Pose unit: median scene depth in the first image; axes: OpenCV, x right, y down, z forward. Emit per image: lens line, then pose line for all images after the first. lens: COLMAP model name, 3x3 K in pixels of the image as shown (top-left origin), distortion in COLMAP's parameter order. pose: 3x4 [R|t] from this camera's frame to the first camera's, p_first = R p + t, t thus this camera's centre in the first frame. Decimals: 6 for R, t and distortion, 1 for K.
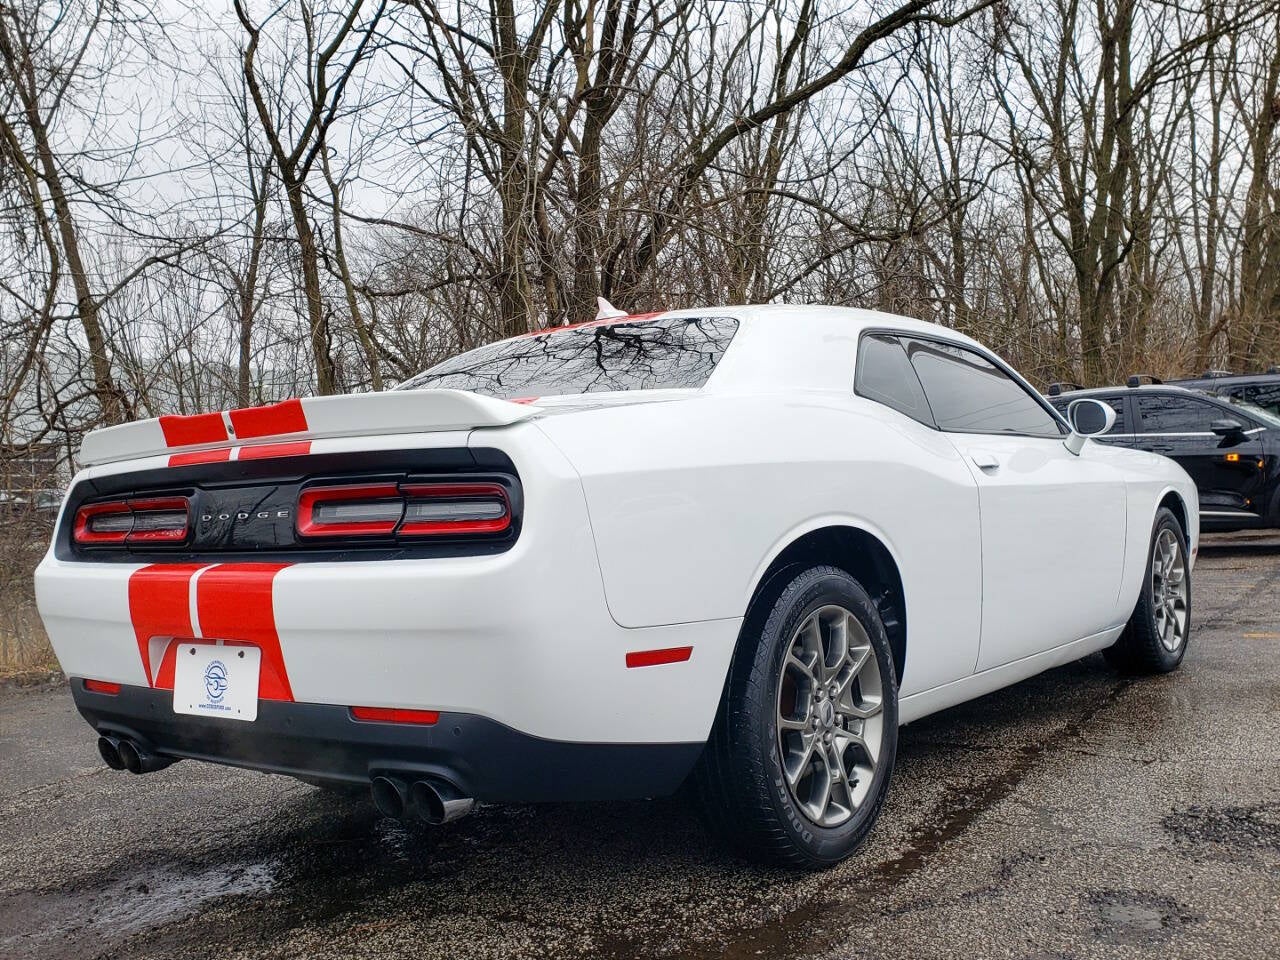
lens RADIAL K [[1278.4, 0, 643.4], [0, 1278.4, 459.0], [0, 0, 1]] dist [0.089468, -0.162028]
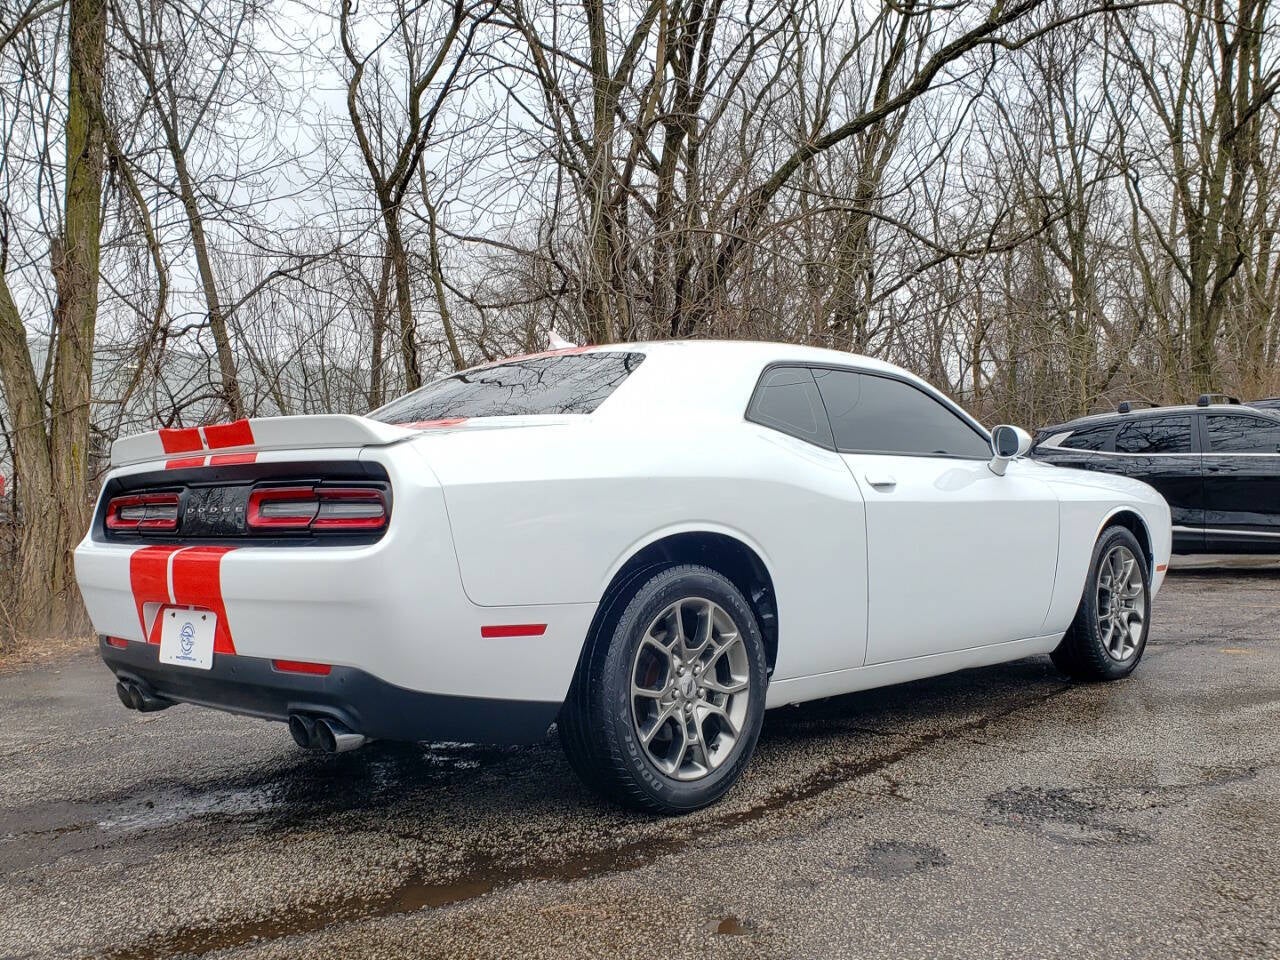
lens RADIAL K [[1290.9, 0, 640.0], [0, 1290.9, 480.0], [0, 0, 1]] dist [0.182035, -0.476786]
pose [[0.991853, 0.024072, -0.125091, 0.239244], [-0.022449, 0.999645, 0.014369, -0.011786], [0.125393, -0.011444, 0.992041, -0.202634]]
